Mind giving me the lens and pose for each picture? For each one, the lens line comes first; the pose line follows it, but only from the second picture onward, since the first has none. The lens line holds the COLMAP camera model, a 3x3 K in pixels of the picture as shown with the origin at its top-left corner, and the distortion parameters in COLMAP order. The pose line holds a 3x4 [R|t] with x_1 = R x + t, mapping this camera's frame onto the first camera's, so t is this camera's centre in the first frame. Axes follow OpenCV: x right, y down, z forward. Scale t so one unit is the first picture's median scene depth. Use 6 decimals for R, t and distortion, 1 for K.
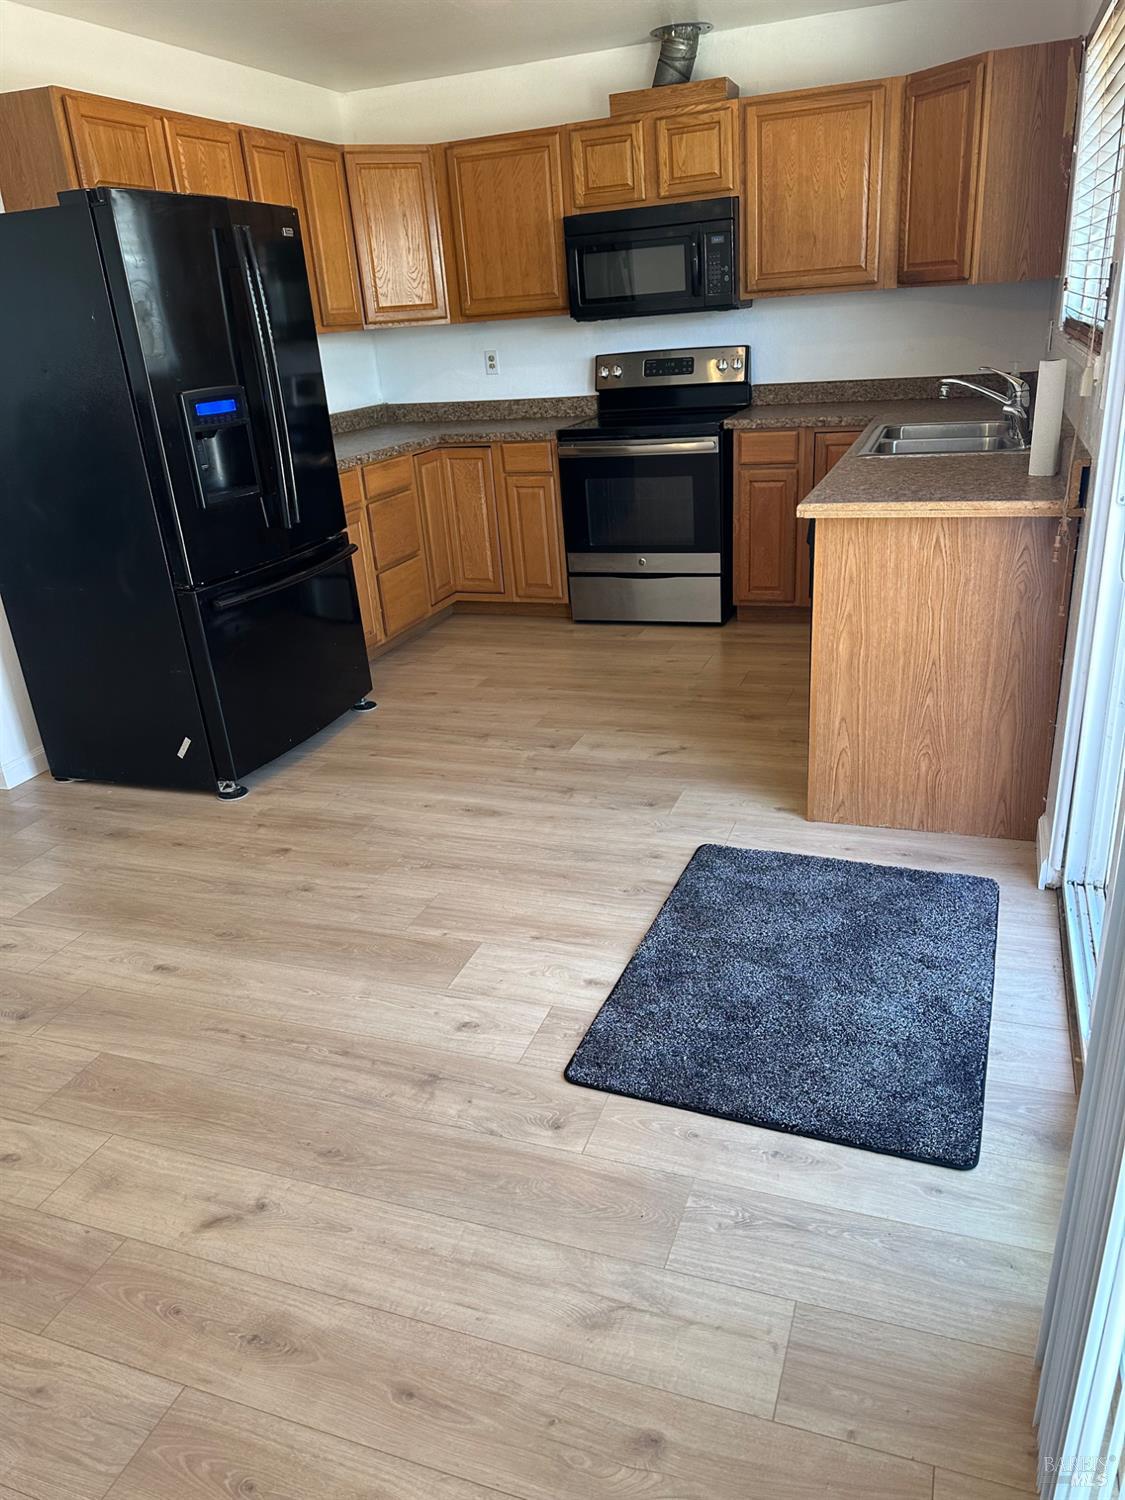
lens RADIAL K [[1059.7, 0, 558.1], [0, 1059.7, 750.8], [0, 0, 1]] dist [0.104090, -0.140004]
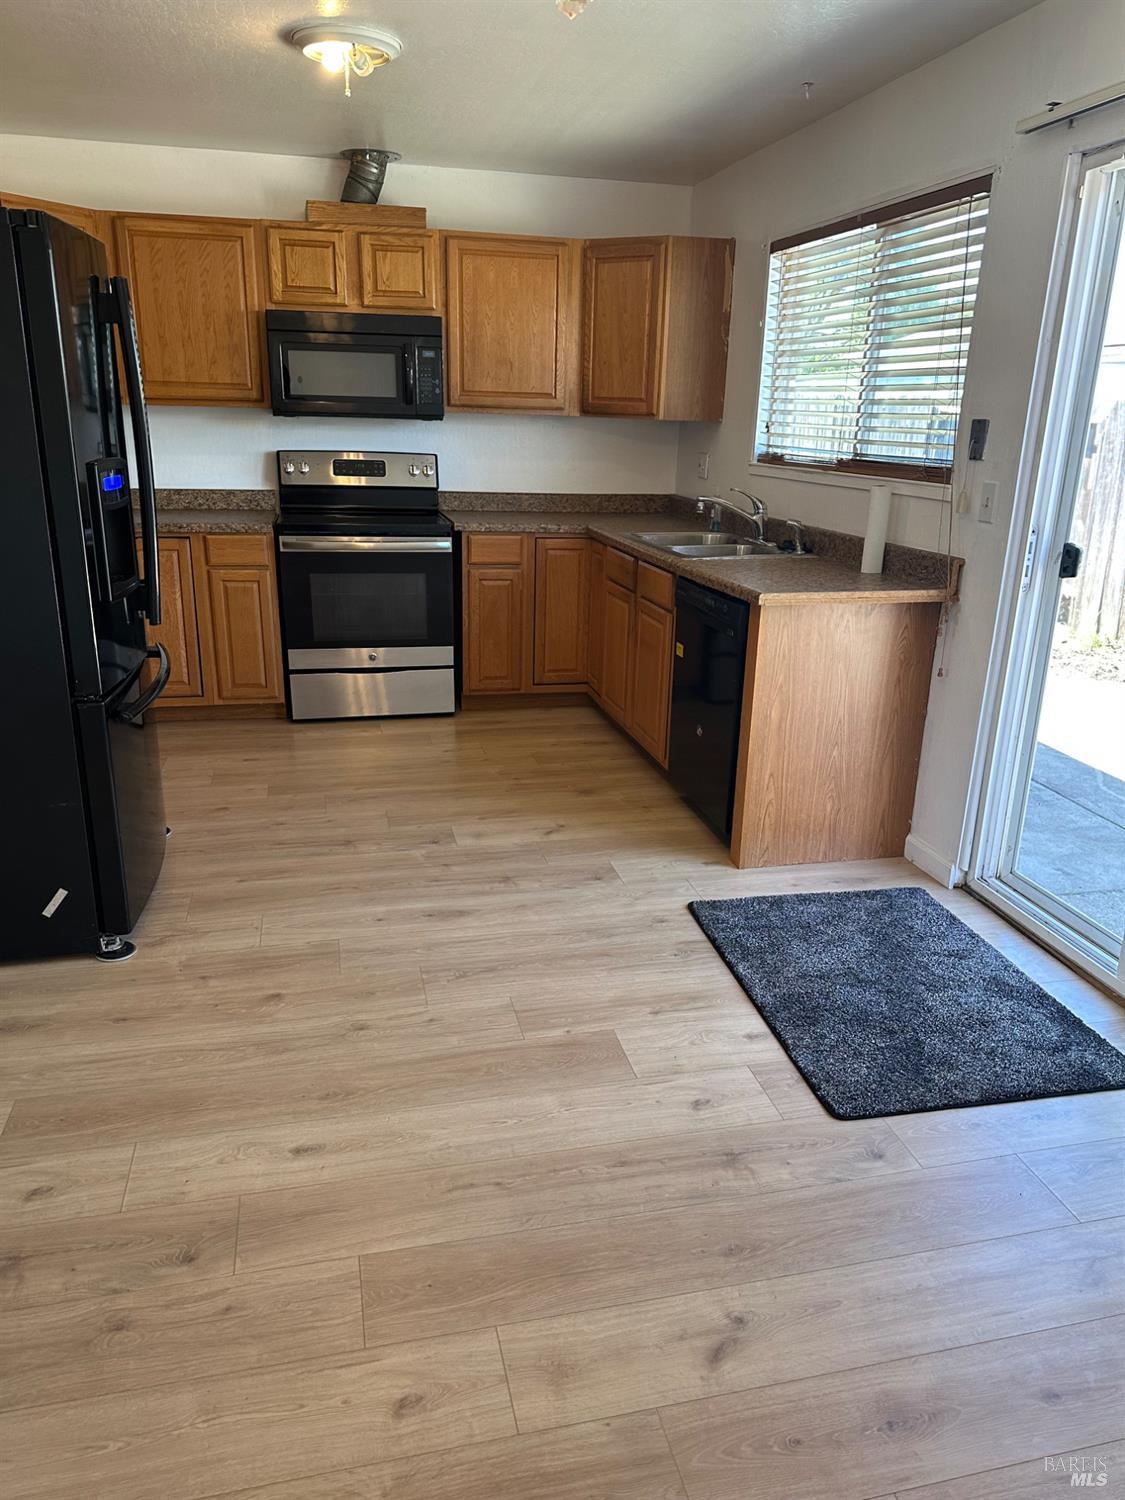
lens RADIAL K [[1057.4, 0, 565.9], [0, 1057.4, 755.8], [0, 0, 1]] dist [0.069688, -0.088555]
pose [[0.826372, -0.086378, 0.556461, -0.385907], [0.135053, 0.989726, -0.046928, -0.018285], [-0.546690, 0.113932, 0.829548, 0.110794]]
